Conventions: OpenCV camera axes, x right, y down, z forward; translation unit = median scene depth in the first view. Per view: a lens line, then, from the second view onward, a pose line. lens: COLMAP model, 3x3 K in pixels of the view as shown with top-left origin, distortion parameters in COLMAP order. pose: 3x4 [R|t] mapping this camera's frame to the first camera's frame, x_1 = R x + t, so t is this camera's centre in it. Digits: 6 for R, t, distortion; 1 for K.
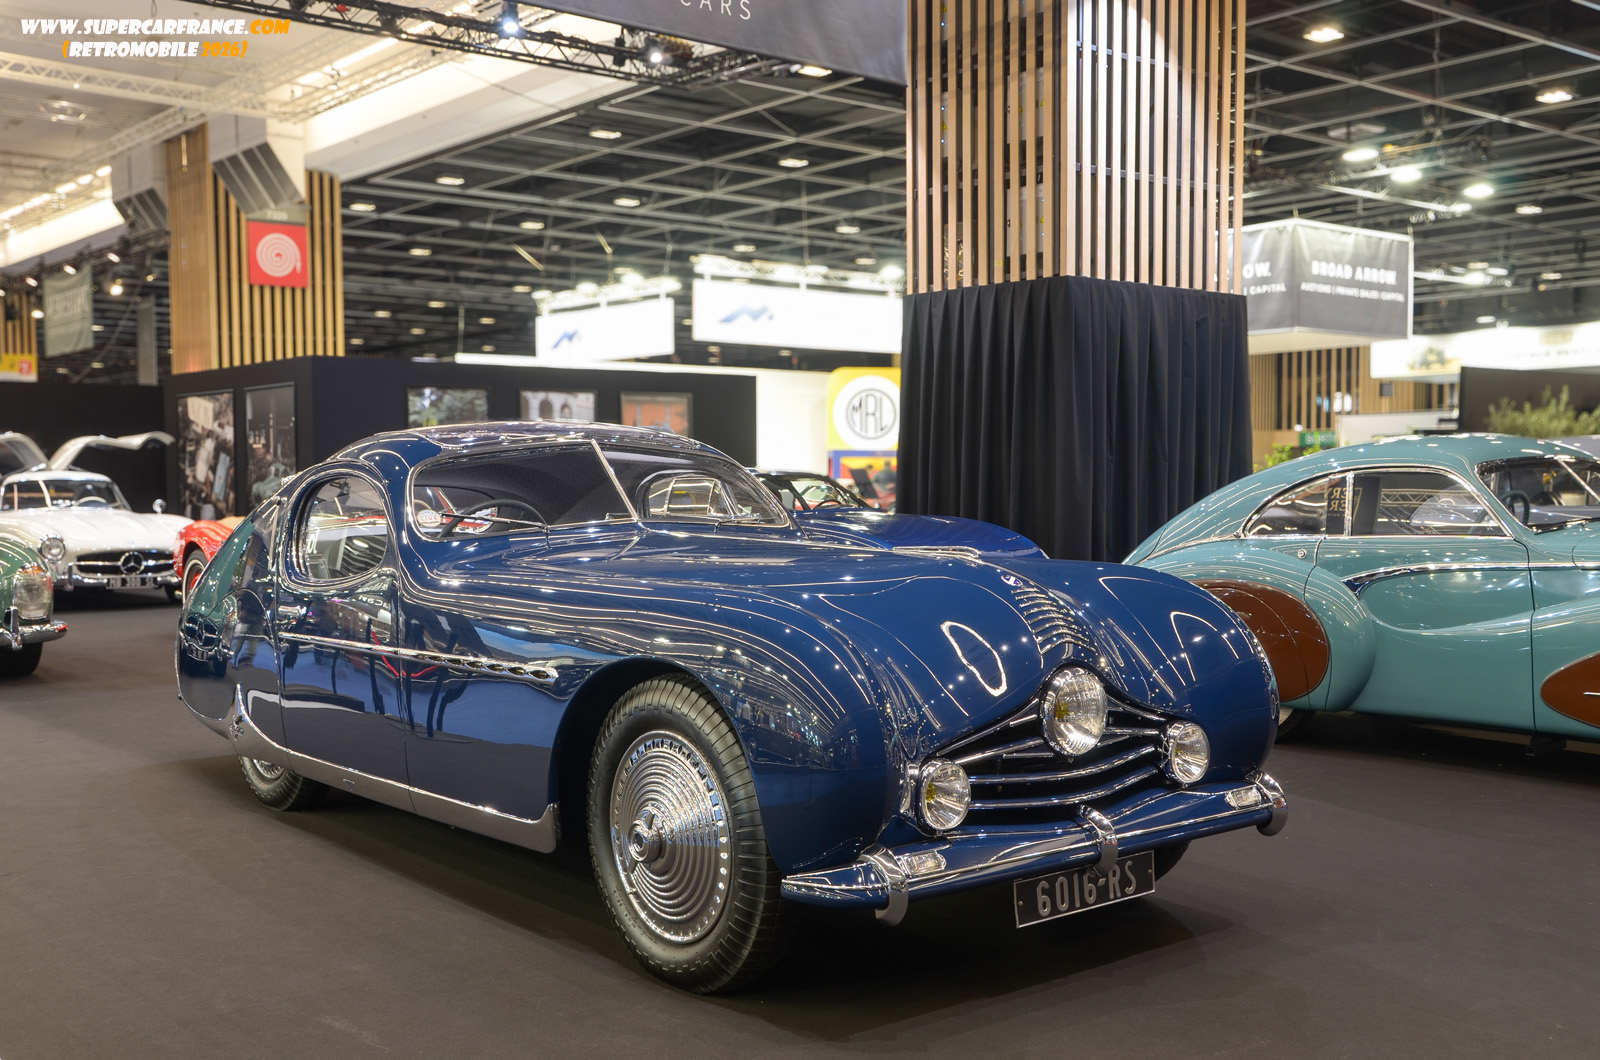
lens RADIAL K [[1665.6, 0, 800.0], [0, 1665.6, 530.0], [0, 0, 1]] dist [0.005486, -0.000469]
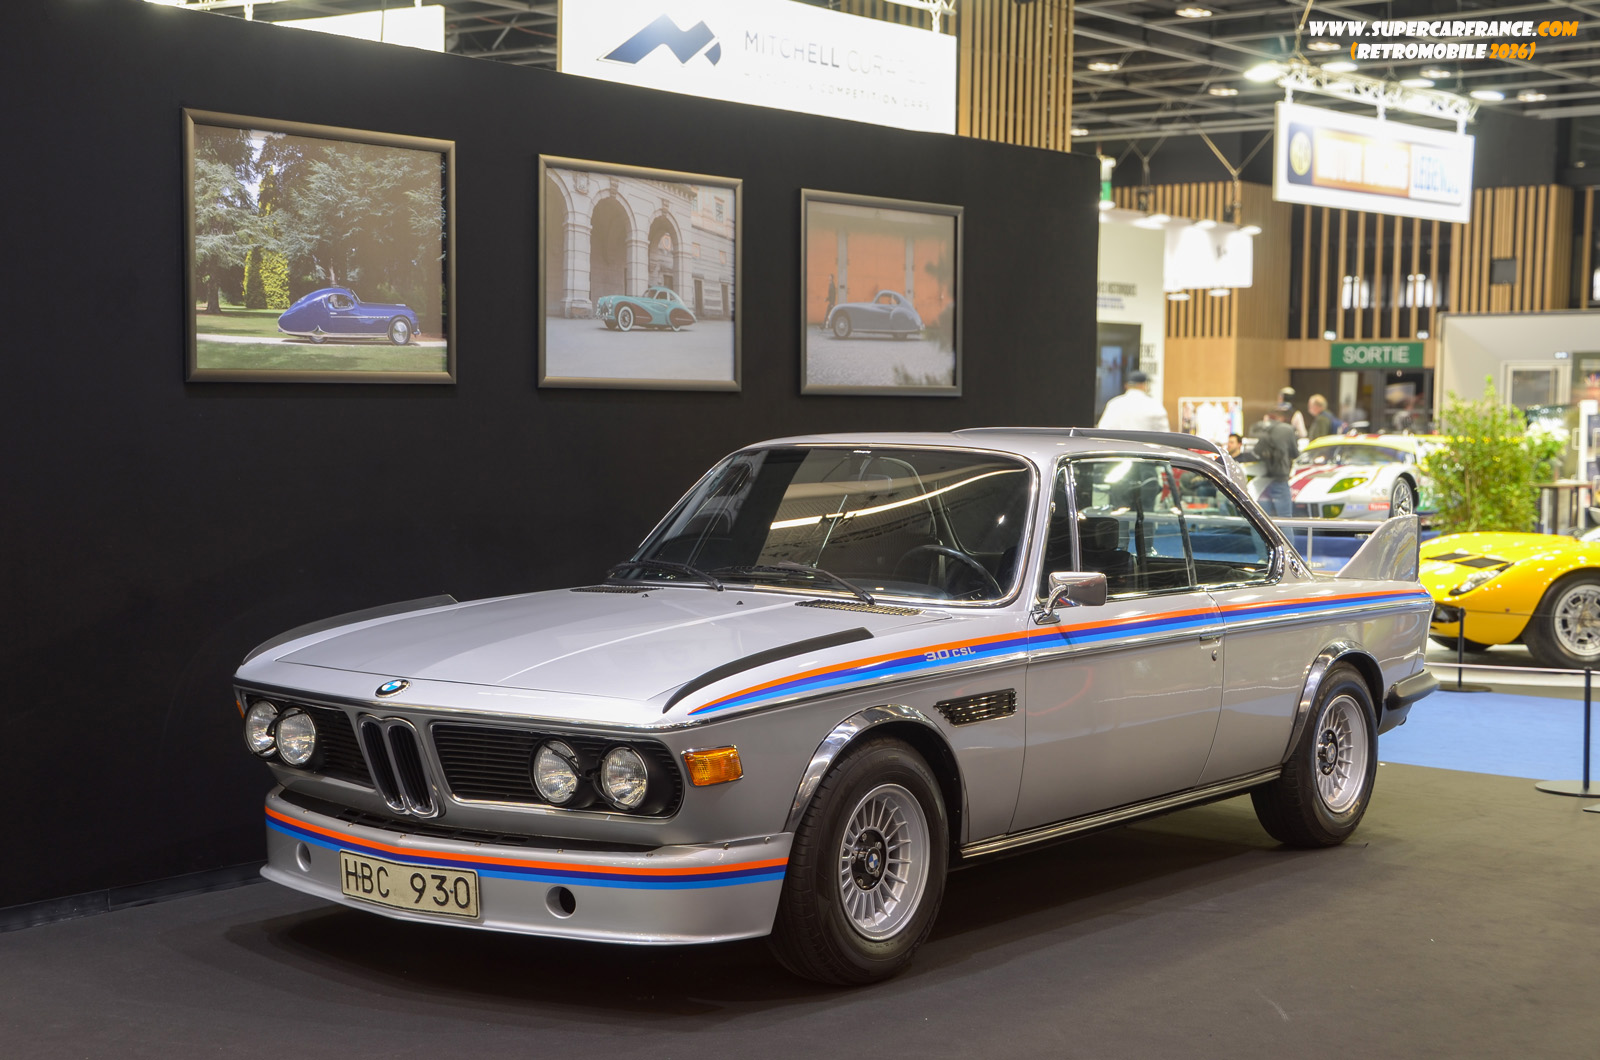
lens RADIAL K [[2473.0, 0, 800.0], [0, 2473.0, 530.0], [0, 0, 1]] dist [0.108718, -0.023336]
pose [[0.972548, 0.006473, 0.232611, -0.144072], [-0.011955, 0.999683, 0.022166, -0.020595], [-0.232394, -0.024339, 0.972317, 0.377218]]
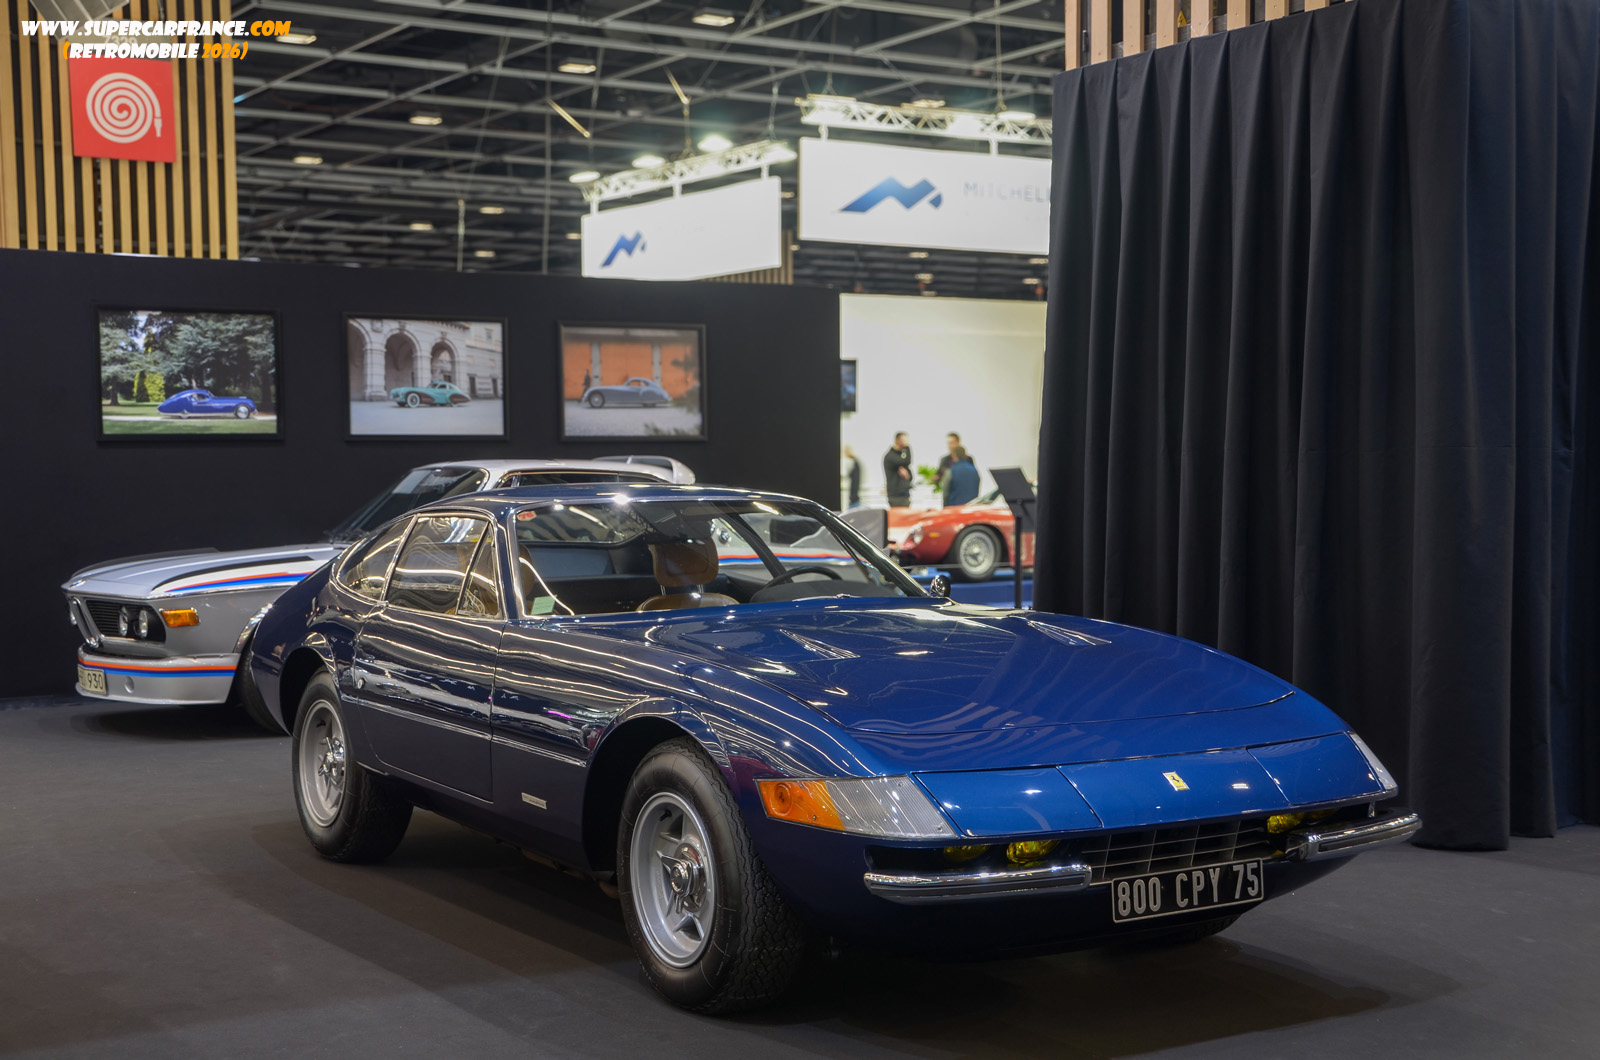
lens RADIAL K [[2209.8, 0, 800.0], [0, 2209.8, 530.0], [0, 0, 1]] dist [0.108635, 0.065271]
pose [[0.991360, 0.001629, -0.131159, 0.038104], [-0.001627, 0.999999, 0.000125, -0.012276], [0.131159, 0.000090, 0.991361, 0.224079]]
